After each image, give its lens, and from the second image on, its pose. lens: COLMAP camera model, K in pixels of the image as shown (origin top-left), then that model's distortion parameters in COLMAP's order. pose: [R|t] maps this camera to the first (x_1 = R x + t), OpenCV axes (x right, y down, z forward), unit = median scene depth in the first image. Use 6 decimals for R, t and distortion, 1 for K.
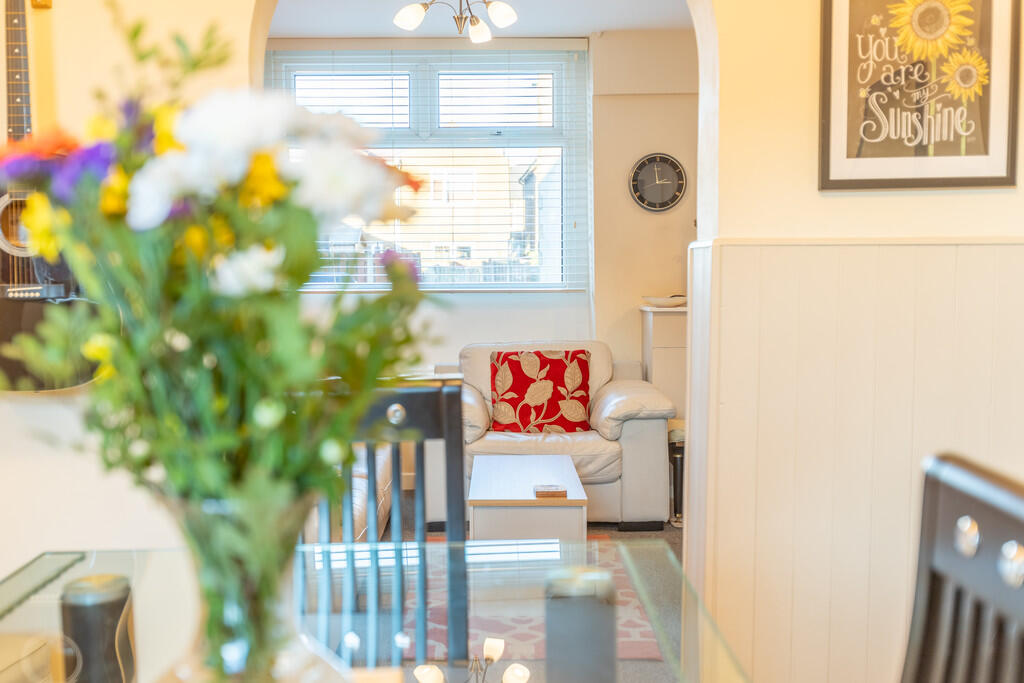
lens RADIAL K [[995.7, 0, 509.0], [0, 995.7, 344.1], [0, 0, 1]] dist [0.044677, 0.000000]
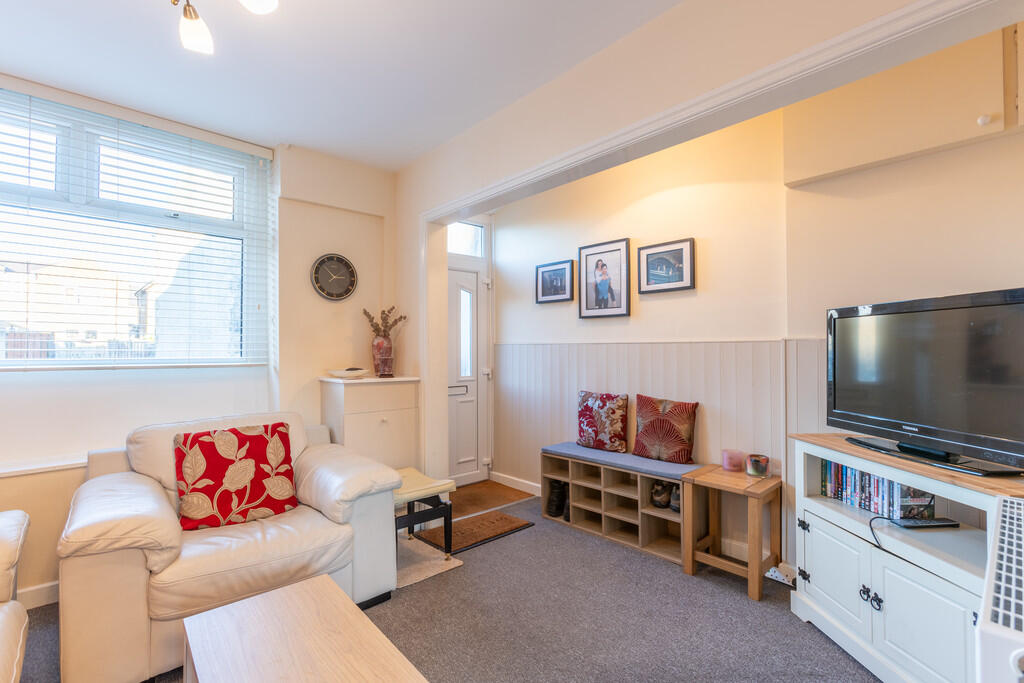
lens RADIAL K [[471.3, 0, 520.8], [0, 471.3, 342.2], [0, 0, 1]] dist [-0.012752, 0.011505]
pose [[0.766440, 0.020154, 0.642000, -0.053956], [0.036007, 0.996588, -0.074272, -0.033734], [-0.641306, 0.080041, 0.763099, 0.467852]]
